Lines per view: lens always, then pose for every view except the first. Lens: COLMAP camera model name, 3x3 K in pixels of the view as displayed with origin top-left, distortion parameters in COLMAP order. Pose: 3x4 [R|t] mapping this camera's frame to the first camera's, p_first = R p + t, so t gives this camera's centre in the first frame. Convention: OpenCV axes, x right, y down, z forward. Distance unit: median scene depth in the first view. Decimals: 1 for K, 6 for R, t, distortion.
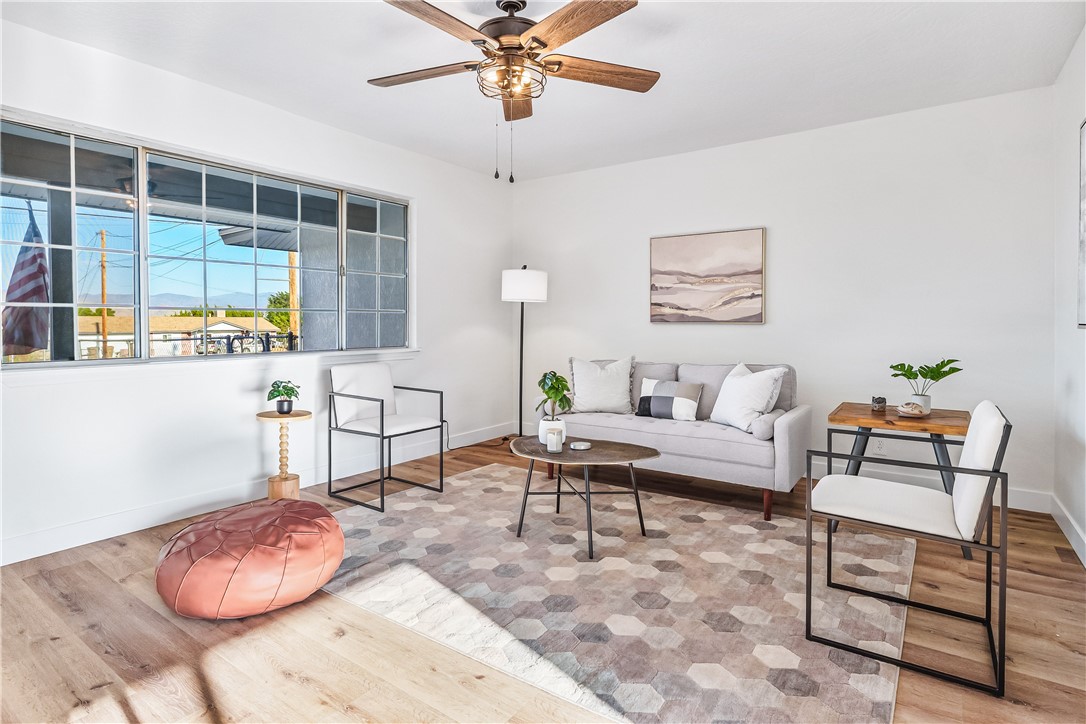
lens RADIAL K [[557.5, 0, 541.5], [0, 557.5, 328.2], [0, 0, 1]] dist [-0.000421, -0.000655]
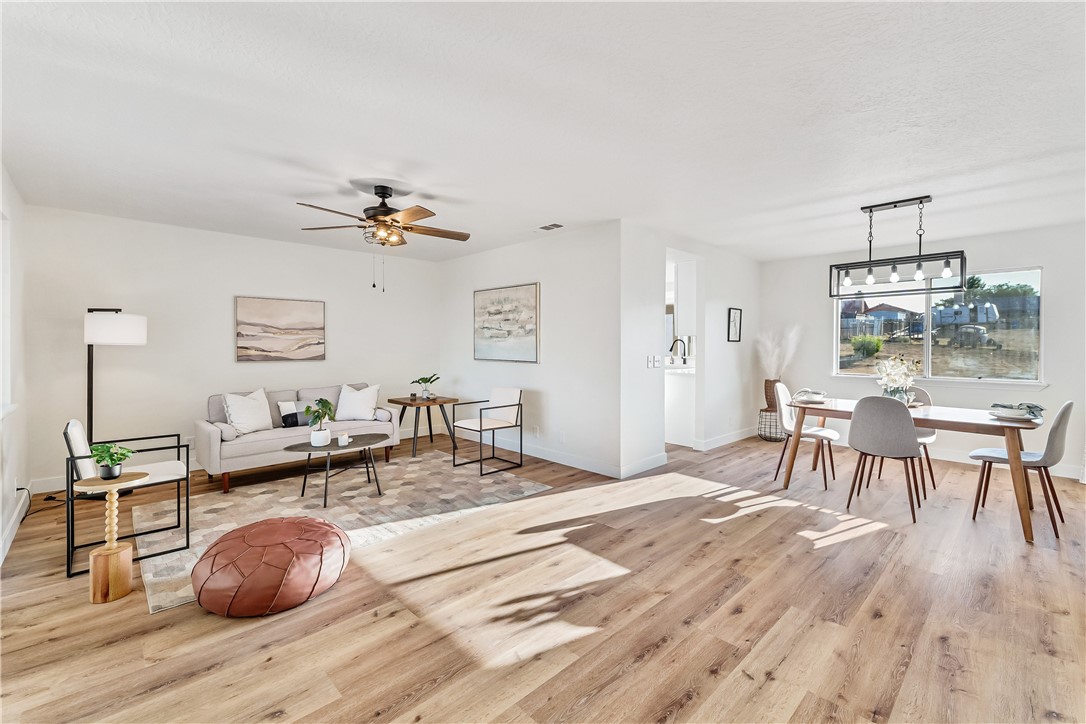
lens RADIAL K [[459.9, 0, 539.9], [0, 459.9, 349.2], [0, 0, 1]] dist [0.002780, 0.000244]
pose [[0.197632, -0.011103, 0.980213, -0.978761], [0.012448, 0.999884, 0.008816, -0.054762], [-0.980197, 0.010460, 0.197747, 0.140189]]
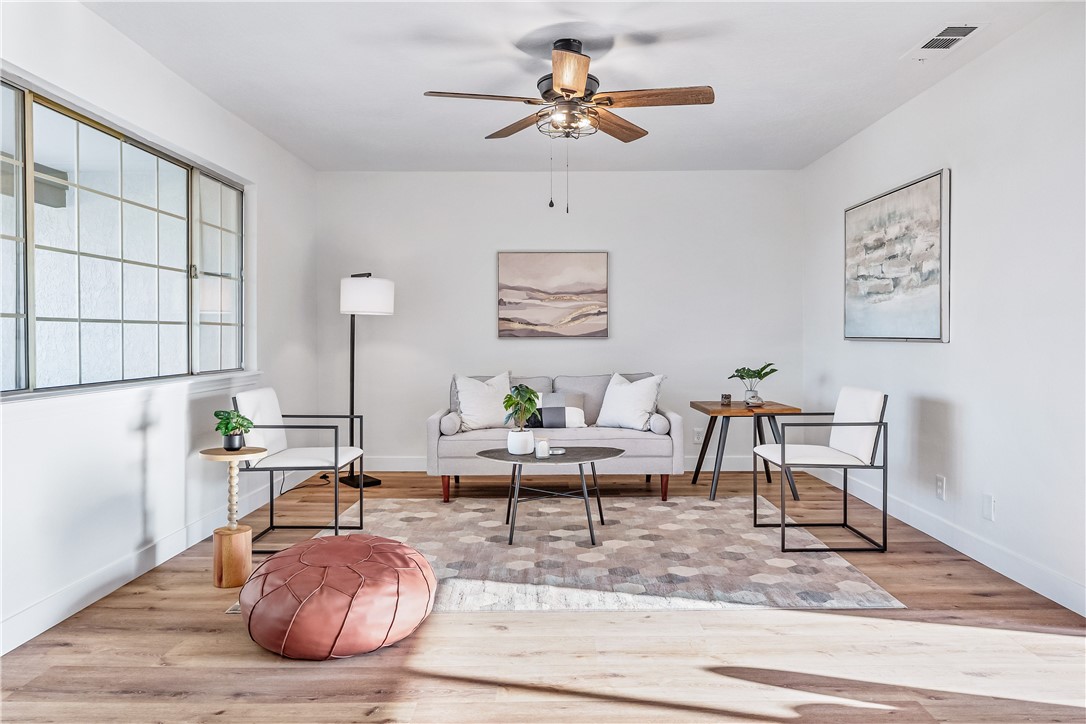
lens RADIAL K [[701.3, 0, 546.2], [0, 701.3, 346.6], [0, 0, 1]] dist [-0.005702, -0.000511]
pose [[0.819238, -0.010608, 0.573356, -0.615149], [0.010305, 0.999940, 0.003778, 0.002317], [-0.573361, 0.002813, 0.819298, -0.088417]]
